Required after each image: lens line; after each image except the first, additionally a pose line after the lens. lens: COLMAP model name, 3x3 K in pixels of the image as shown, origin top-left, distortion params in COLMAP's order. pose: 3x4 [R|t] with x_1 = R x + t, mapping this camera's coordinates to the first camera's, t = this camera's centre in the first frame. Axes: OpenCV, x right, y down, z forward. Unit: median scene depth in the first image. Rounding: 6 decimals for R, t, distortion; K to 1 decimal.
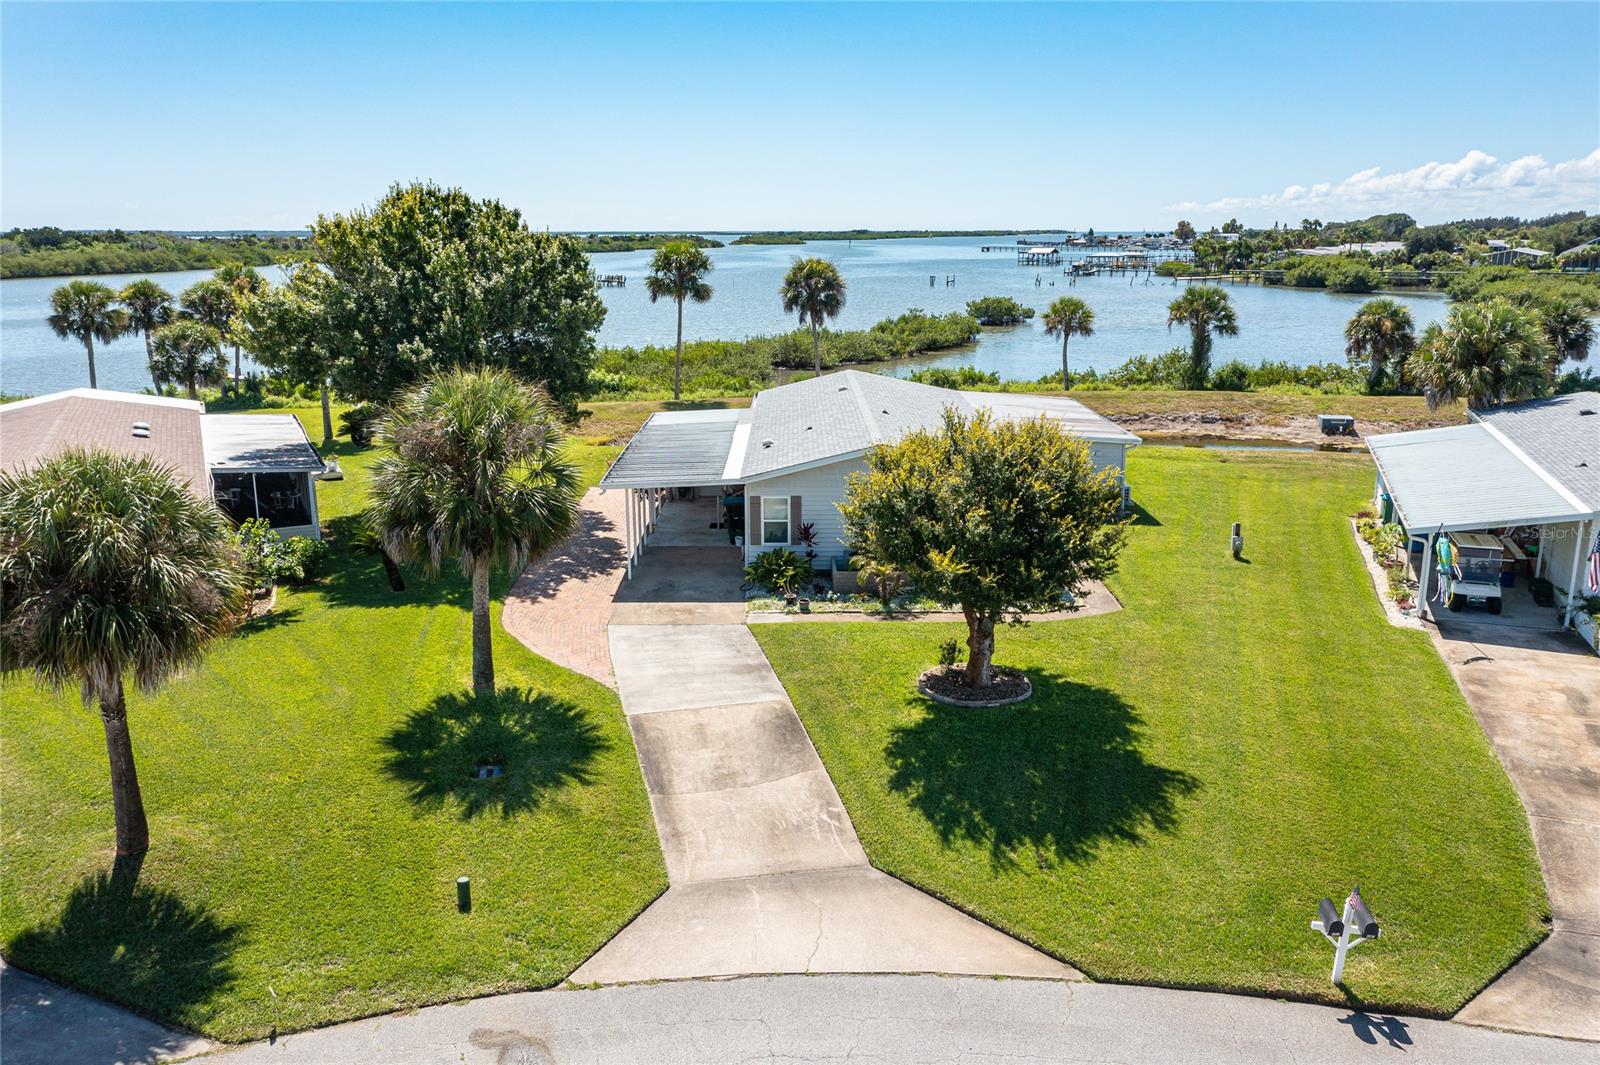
lens RADIAL K [[1254.3, 0, 800.0], [0, 1254.3, 532.5], [0, 0, 1]] dist [0.010894, 0.003829]
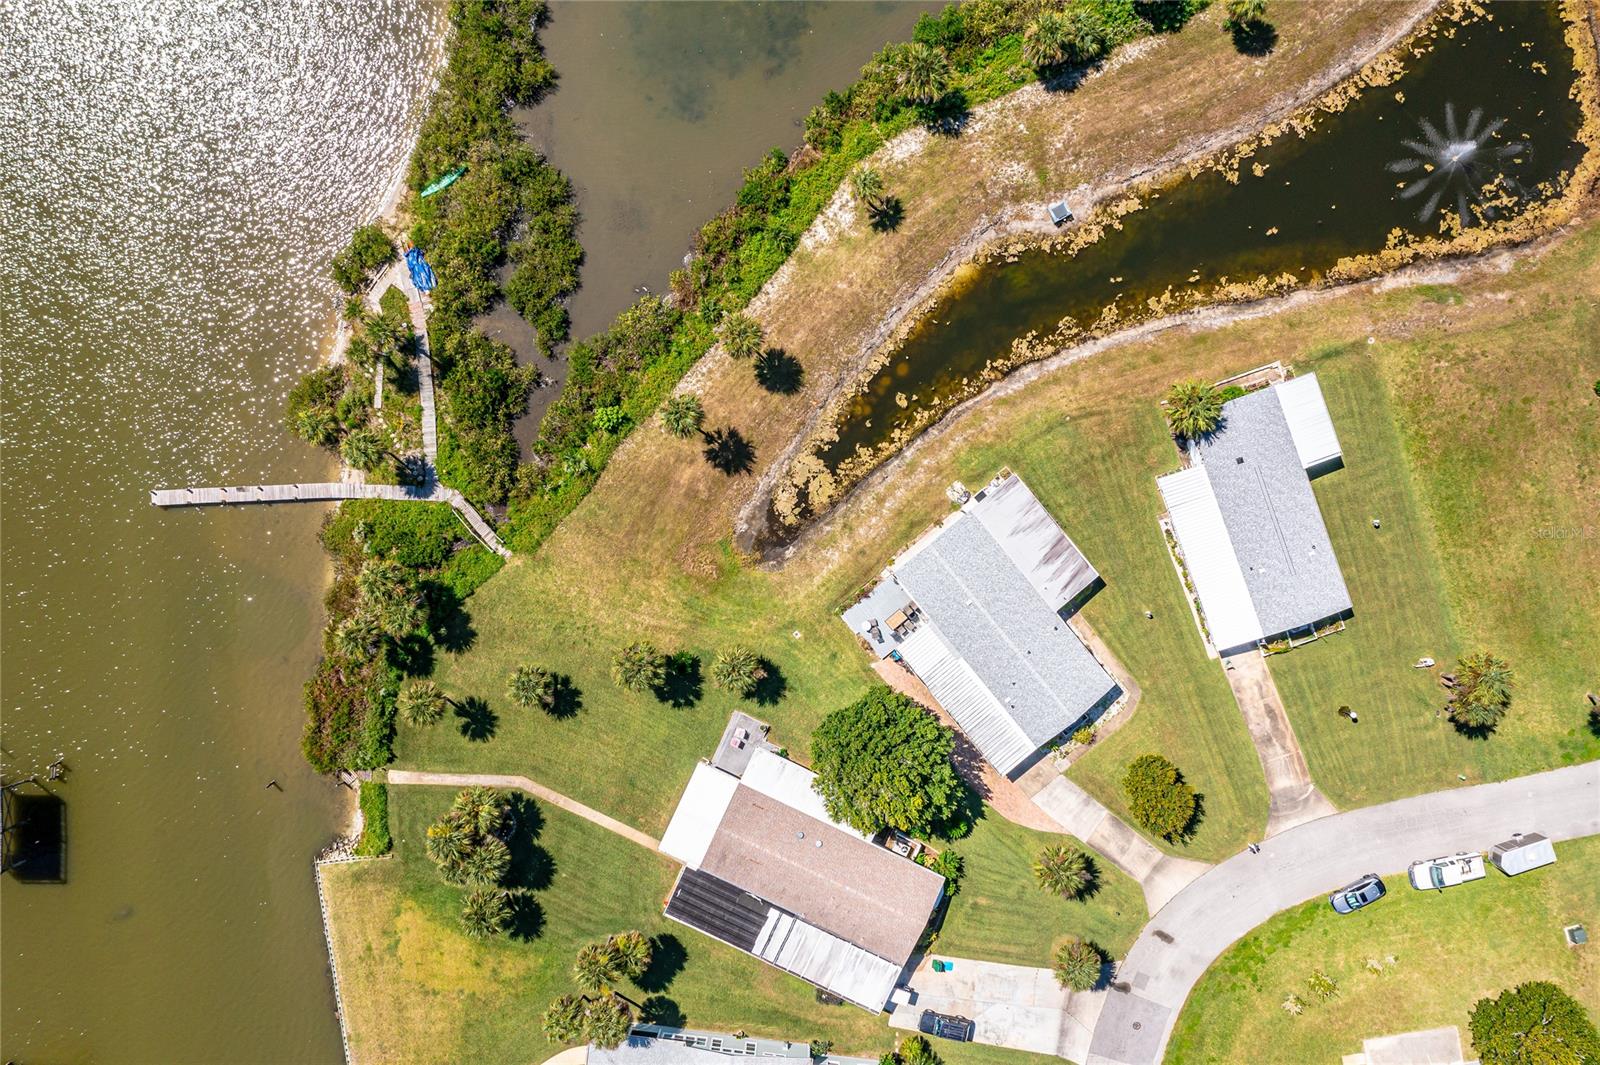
lens RADIAL K [[1254.3, 0, 800.0], [0, 1254.3, 532.5], [0, 0, 1]] dist [0.010894, 0.003829]
pose [[0.777283, -0.629056, -0.010929, -0.177389], [0.159001, 0.179600, 0.970805, -4.295482], [-0.608728, -0.756328, 0.239621, 1.371811]]
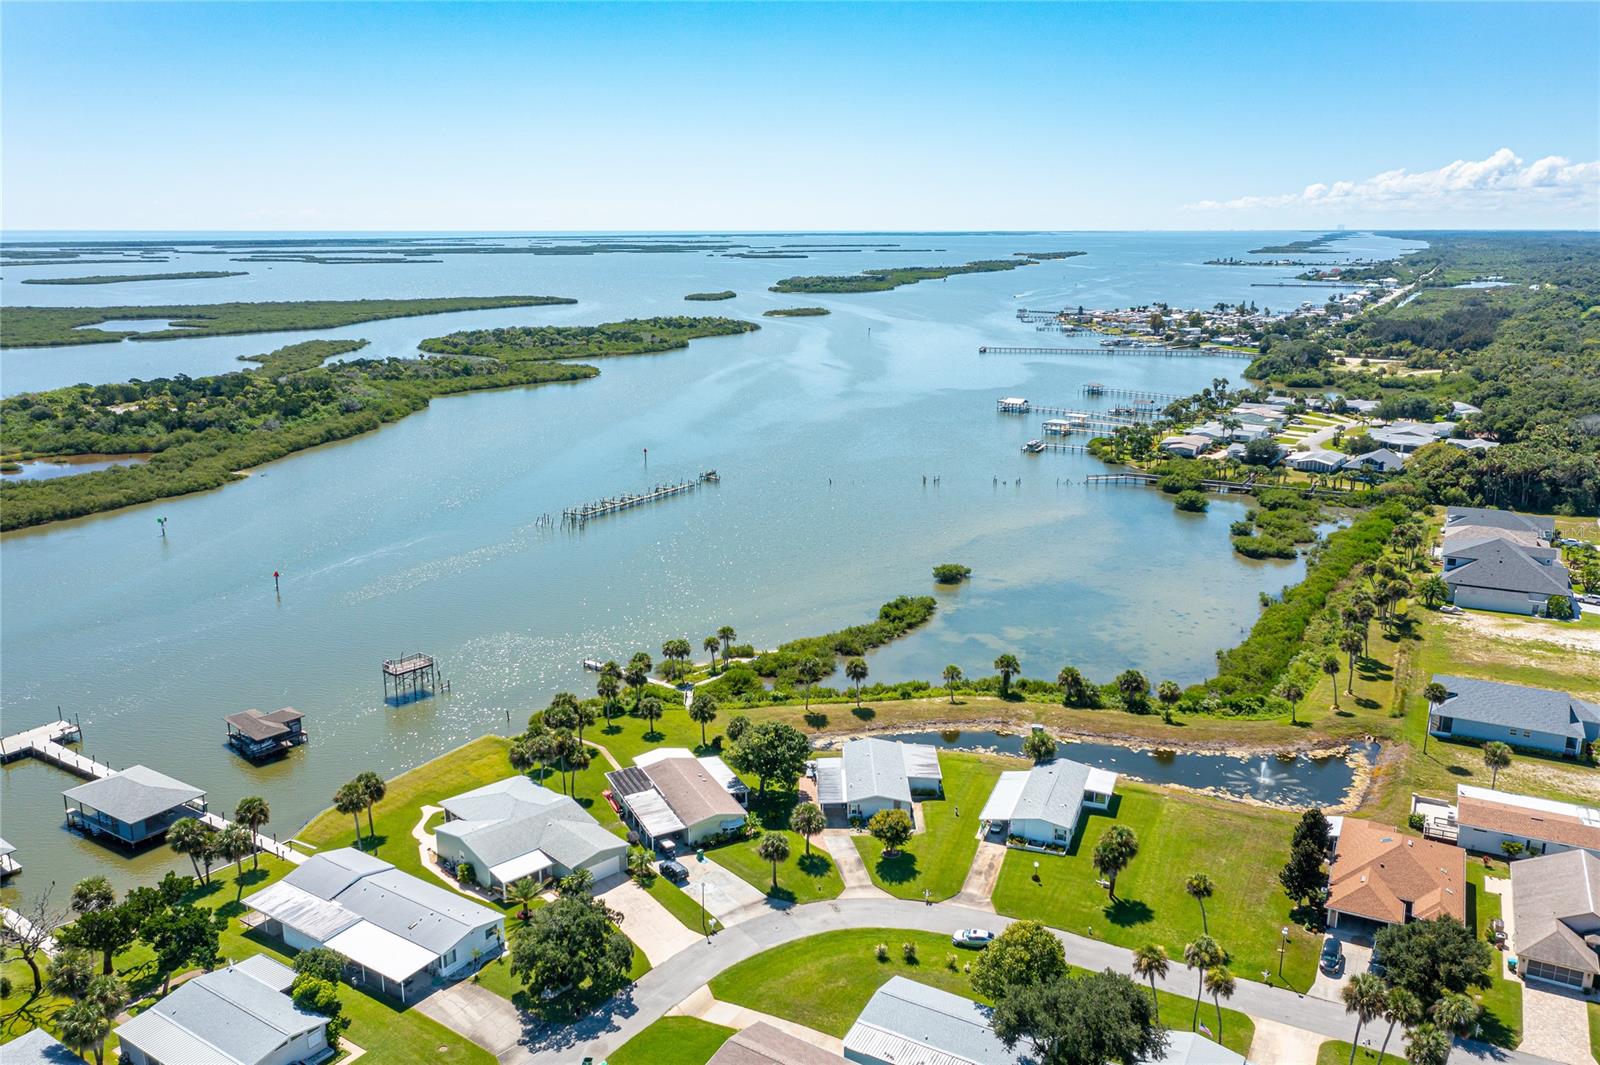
lens RADIAL K [[1254.3, 0, 800.0], [0, 1254.3, 532.5], [0, 0, 1]] dist [0.010894, 0.003829]
pose [[0.999867, 0.007509, -0.014447, -0.224780], [-0.007413, 0.999950, 0.006705, -1.487442], [0.014496, -0.006597, 0.999873, -5.118201]]
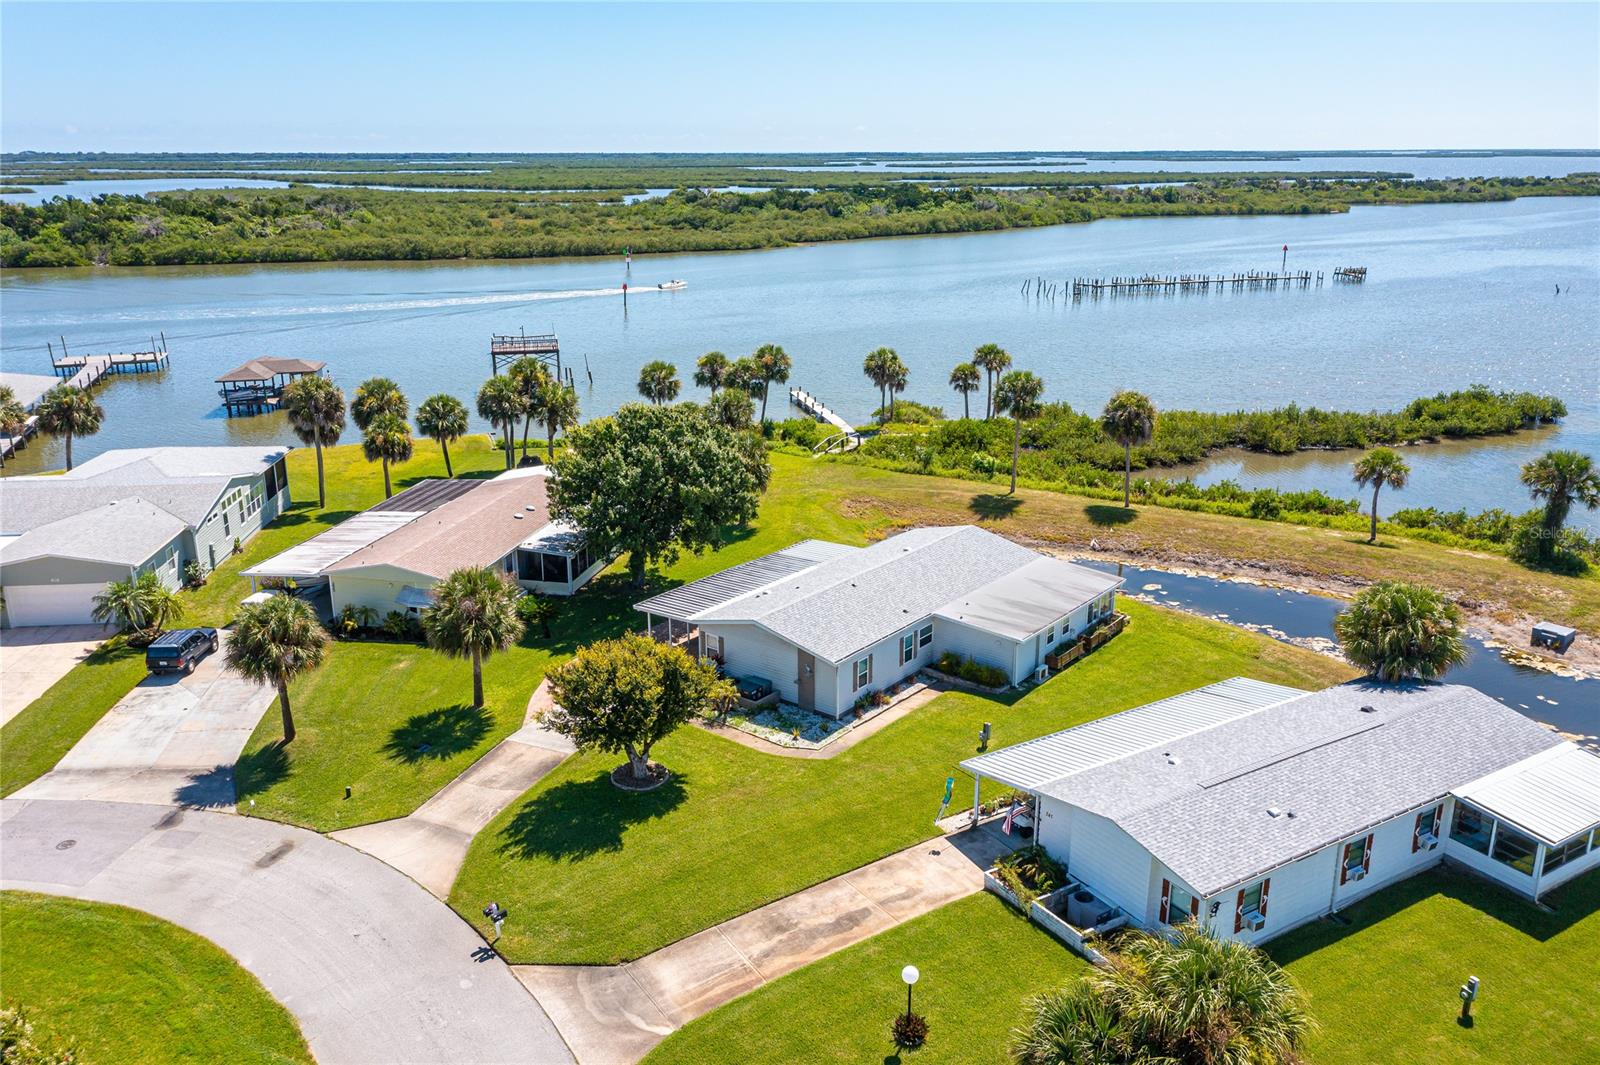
lens RADIAL K [[1254.3, 0, 800.0], [0, 1254.3, 532.5], [0, 0, 1]] dist [0.010894, 0.003829]
pose [[0.777291, 0.186848, -0.600755, 1.455934], [-0.148686, 0.982388, 0.113165, -0.506719], [0.611319, 0.001362, 0.791383, -0.360498]]
